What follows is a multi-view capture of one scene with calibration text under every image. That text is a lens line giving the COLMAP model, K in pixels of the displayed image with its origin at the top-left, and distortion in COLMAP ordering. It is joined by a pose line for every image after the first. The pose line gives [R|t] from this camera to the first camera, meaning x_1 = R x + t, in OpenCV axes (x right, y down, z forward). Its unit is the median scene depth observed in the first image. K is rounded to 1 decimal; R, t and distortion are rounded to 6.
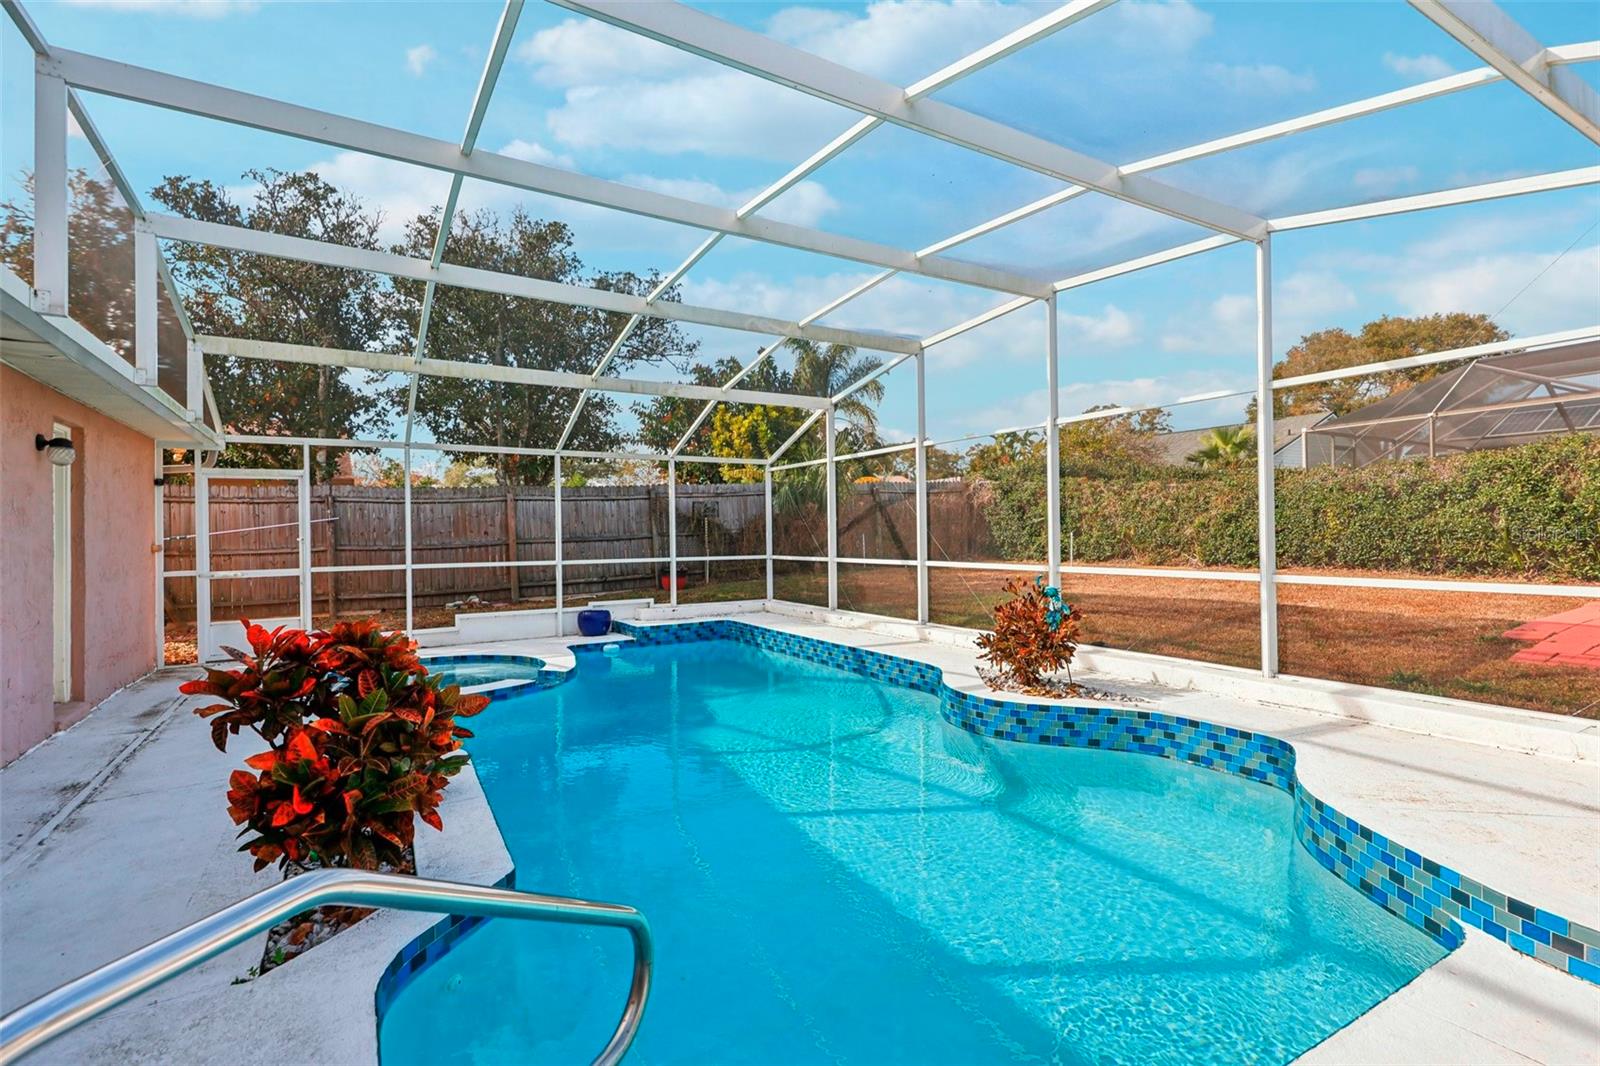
lens RADIAL K [[740.9, 0, 798.7], [0, 740.9, 539.7], [0, 0, 1]] dist [0.004426, -0.000435]
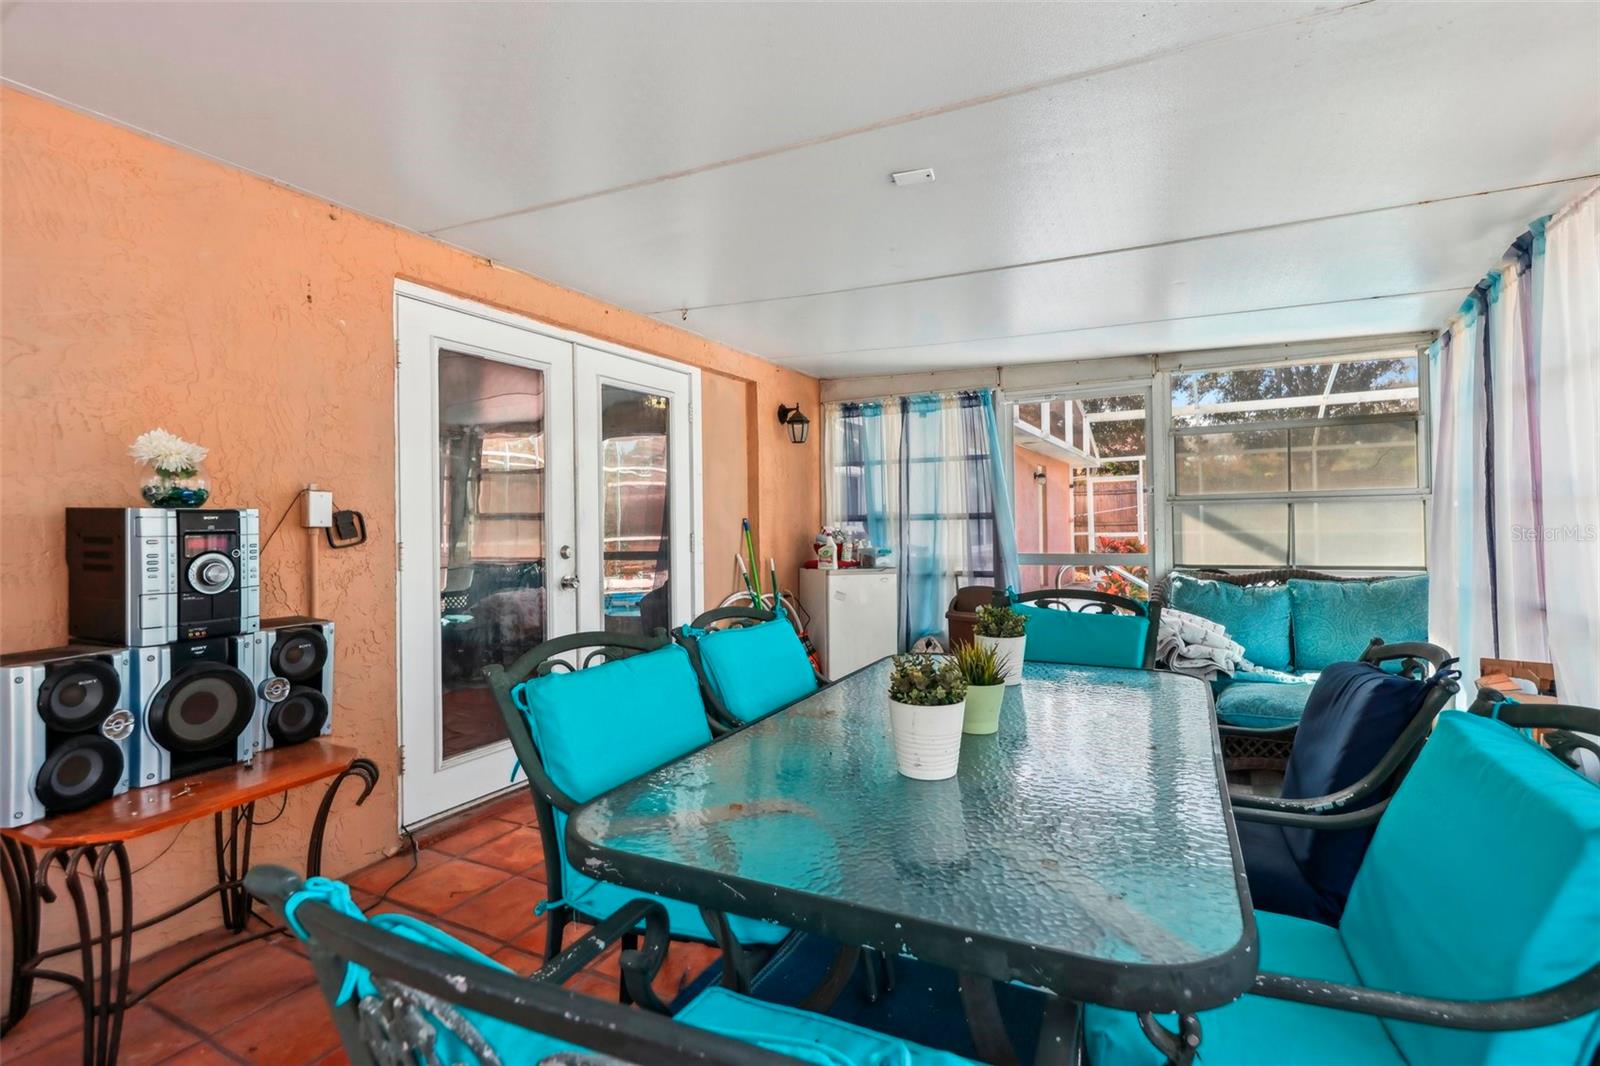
lens RADIAL K [[852.7, 0, 800.0], [0, 852.7, 533.0], [0, 0, 1]] dist [0.001375, 0.000428]
pose [[0.532835, 0.006764, -0.846192, 0.648907], [0.006194, 0.999910, 0.011894, 0.012833], [0.846197, -0.011579, 0.532745, -0.791497]]
